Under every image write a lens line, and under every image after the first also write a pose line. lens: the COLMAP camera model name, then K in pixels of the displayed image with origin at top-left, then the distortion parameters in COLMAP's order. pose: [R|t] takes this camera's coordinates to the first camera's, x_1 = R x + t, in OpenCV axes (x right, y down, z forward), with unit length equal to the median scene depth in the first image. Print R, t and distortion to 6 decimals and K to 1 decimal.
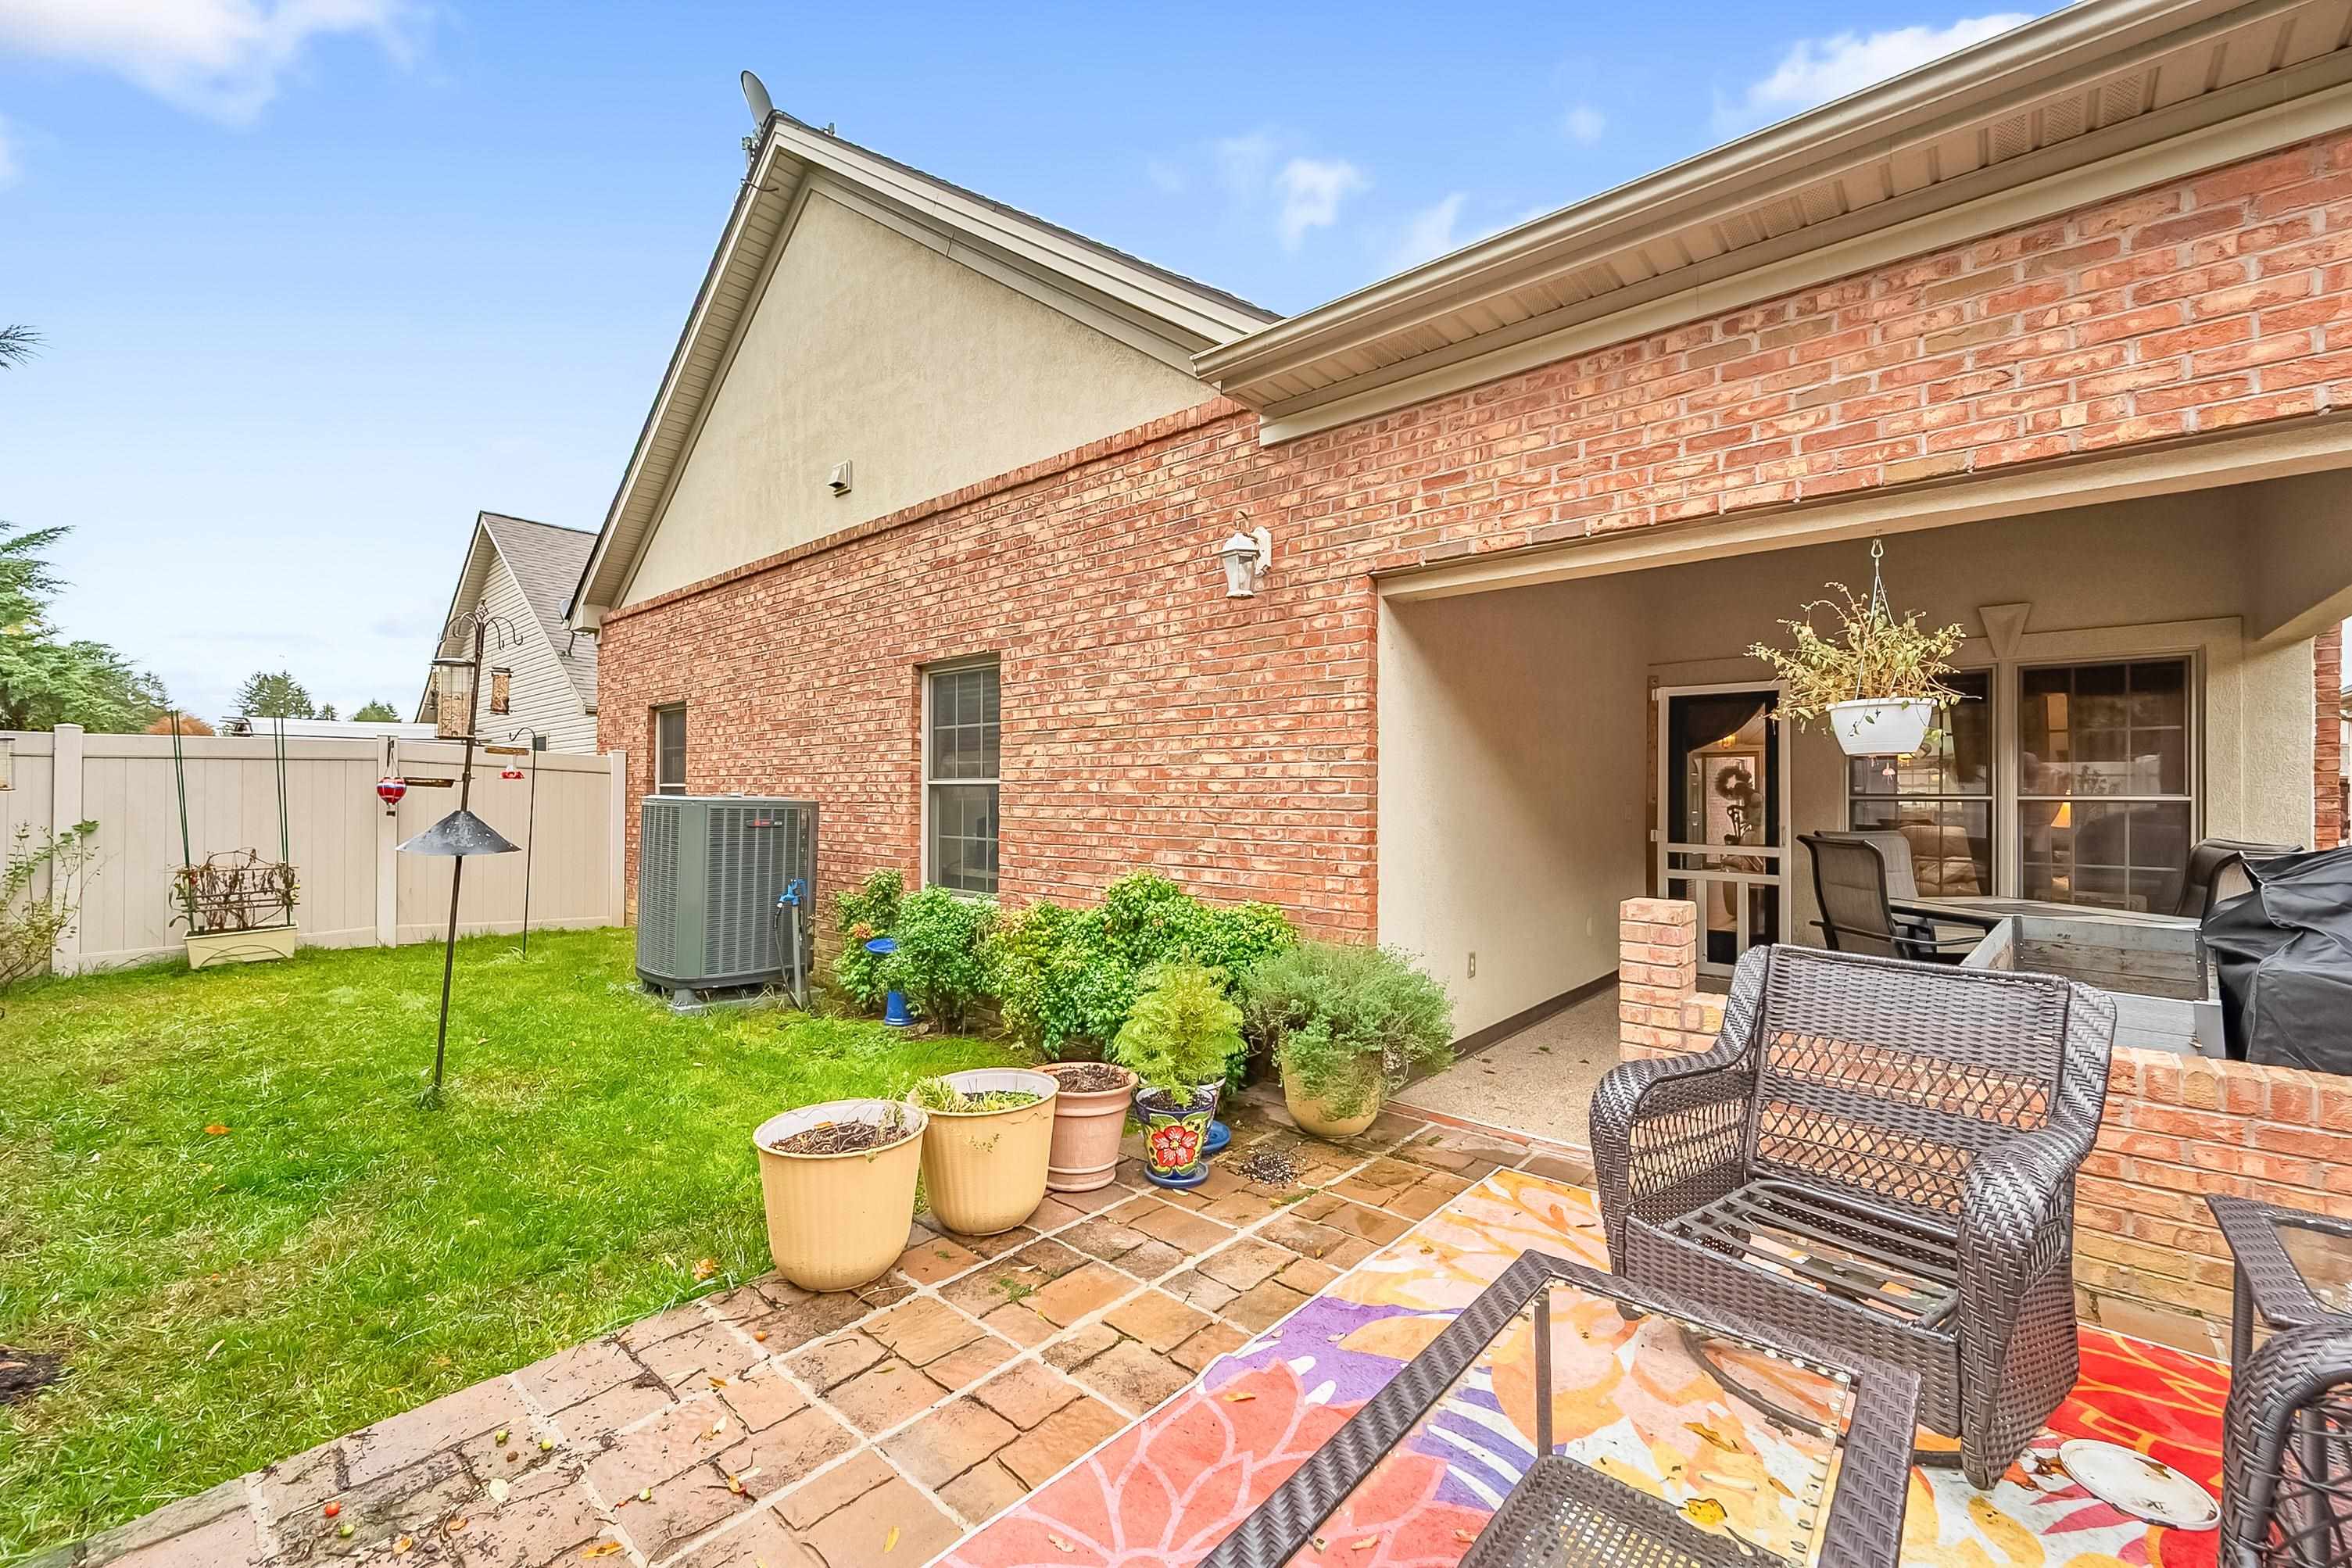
lens RADIAL K [[947.1, 0, 1177.2], [0, 947.1, 782.6], [0, 0, 1]] dist [-0.000312, 0.000665]
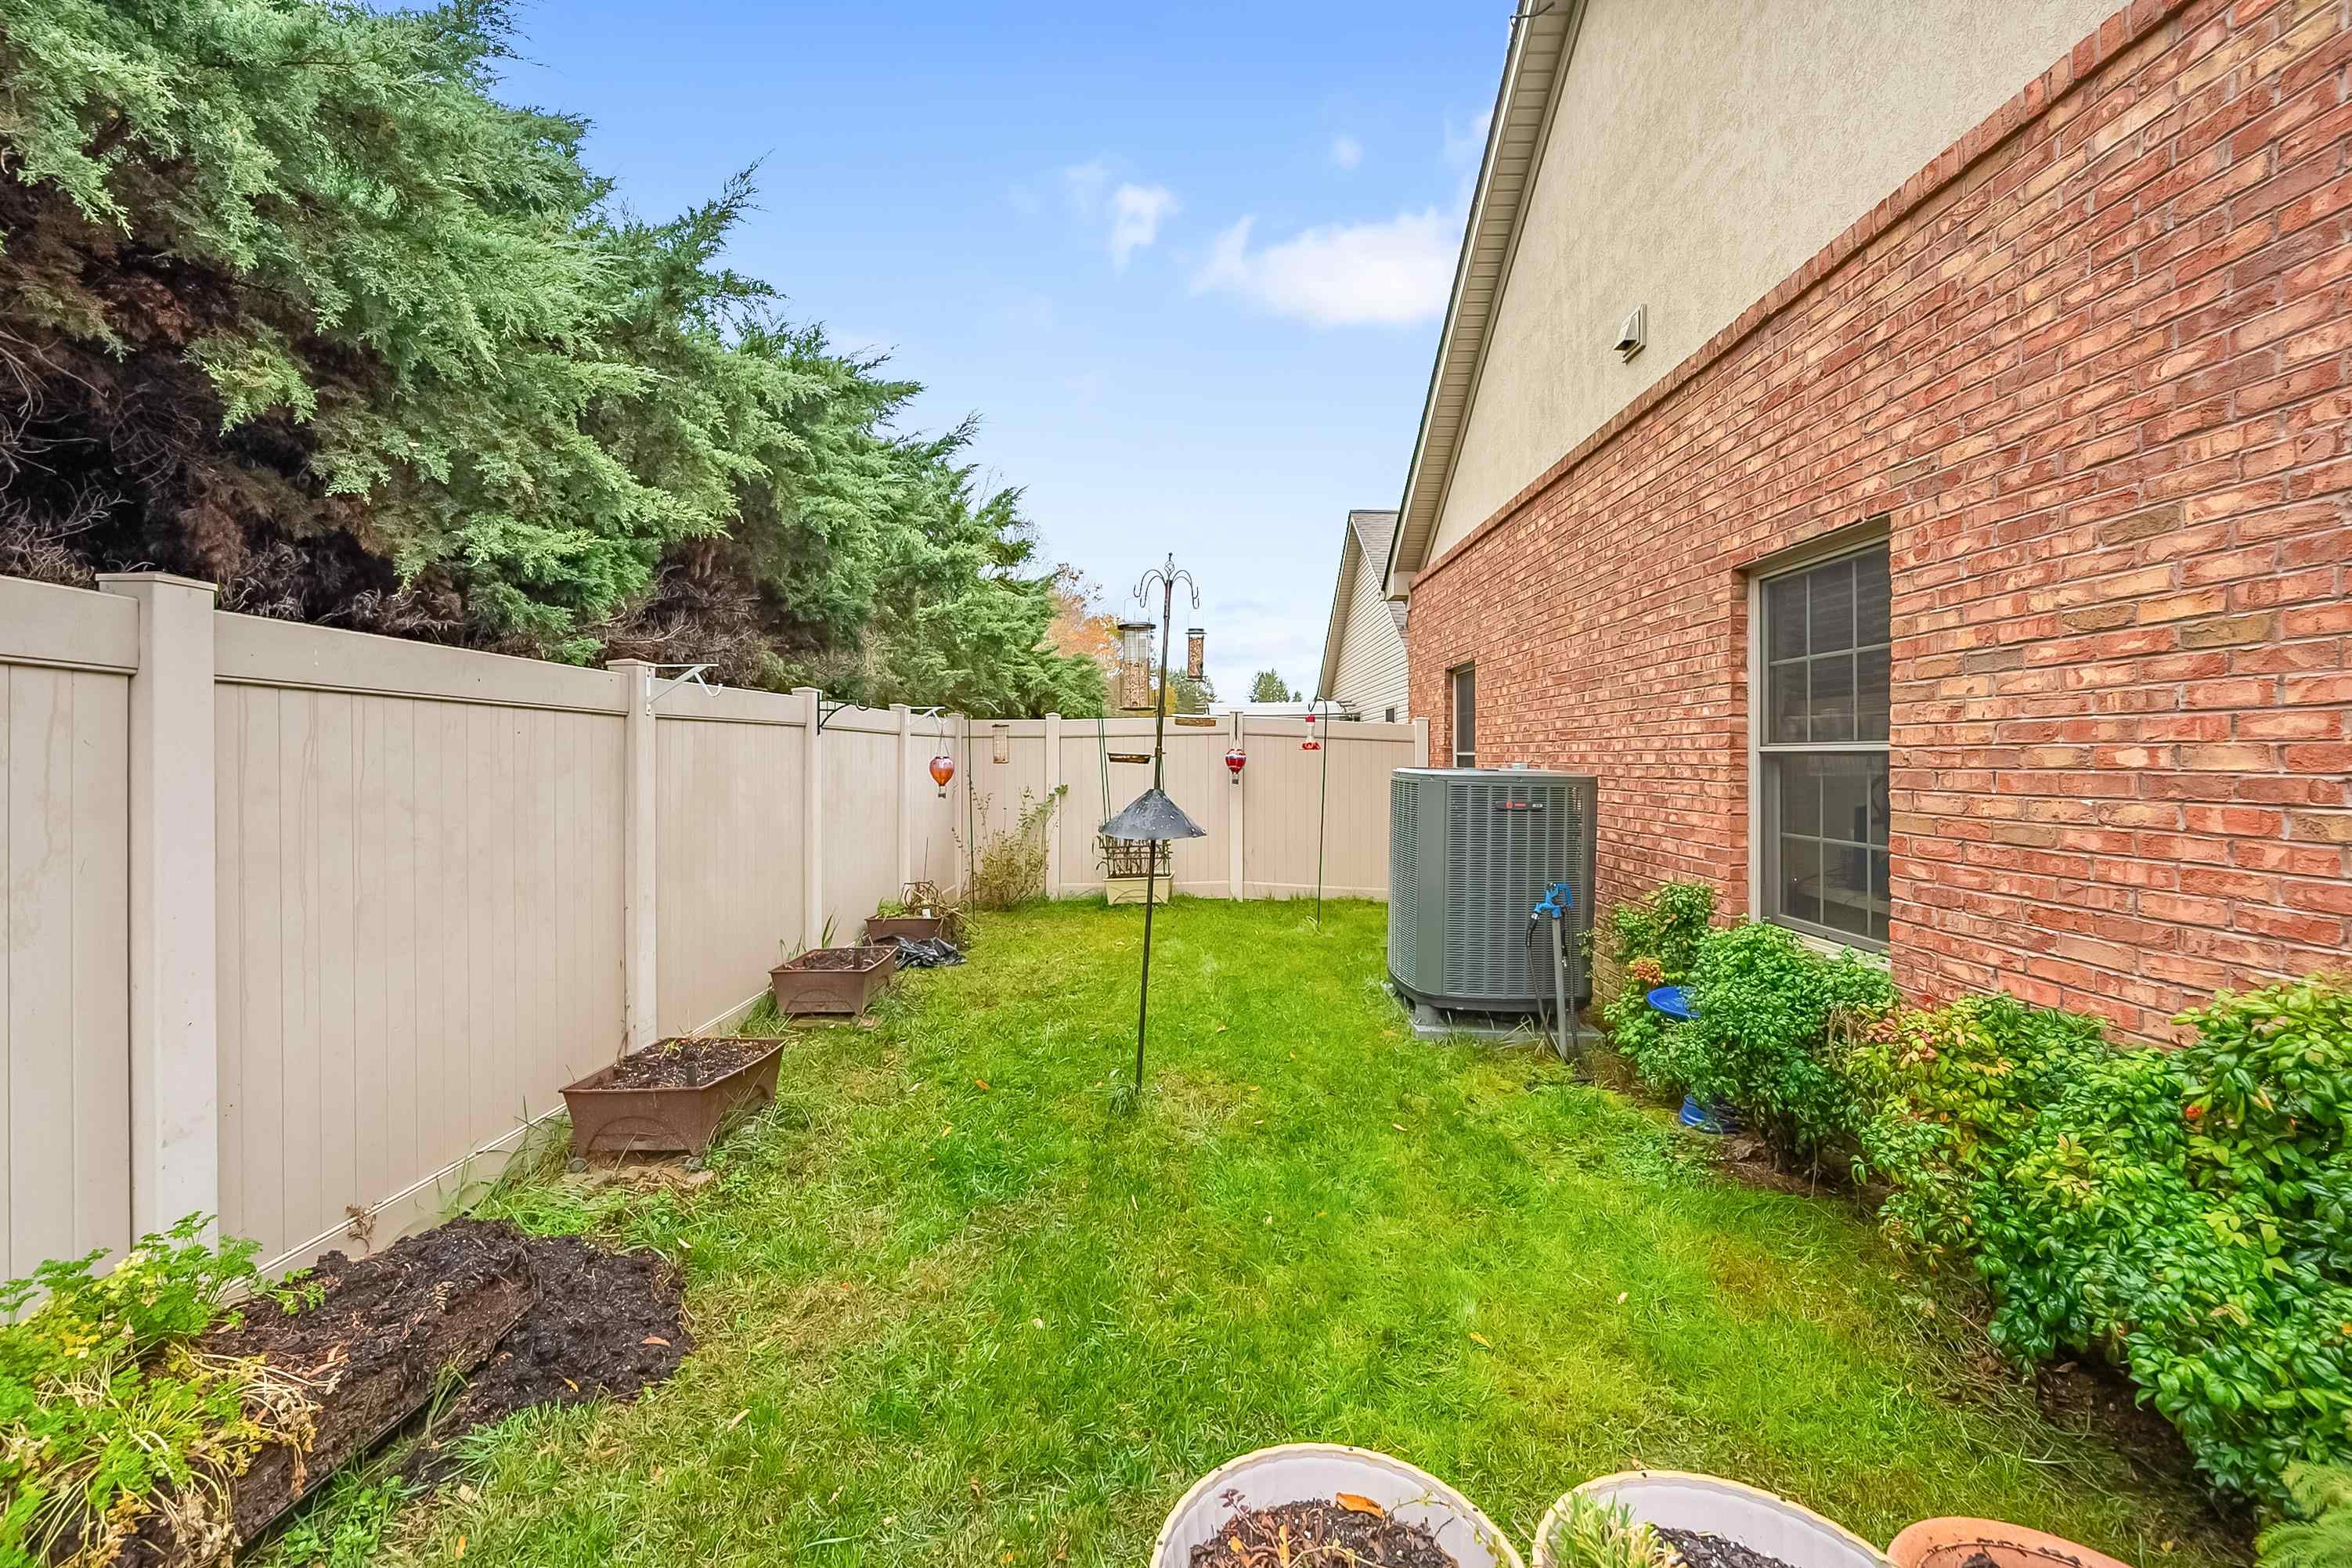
lens RADIAL K [[947.0, 0, 1181.6], [0, 947.0, 758.3], [0, 0, 1]] dist [-0.000312, 0.000665]
pose [[0.654458, -0.004758, -0.756084, -0.037636], [0.014154, 0.999882, 0.005959, -0.003692], [0.755966, -0.014601, 0.654448, 0.312211]]
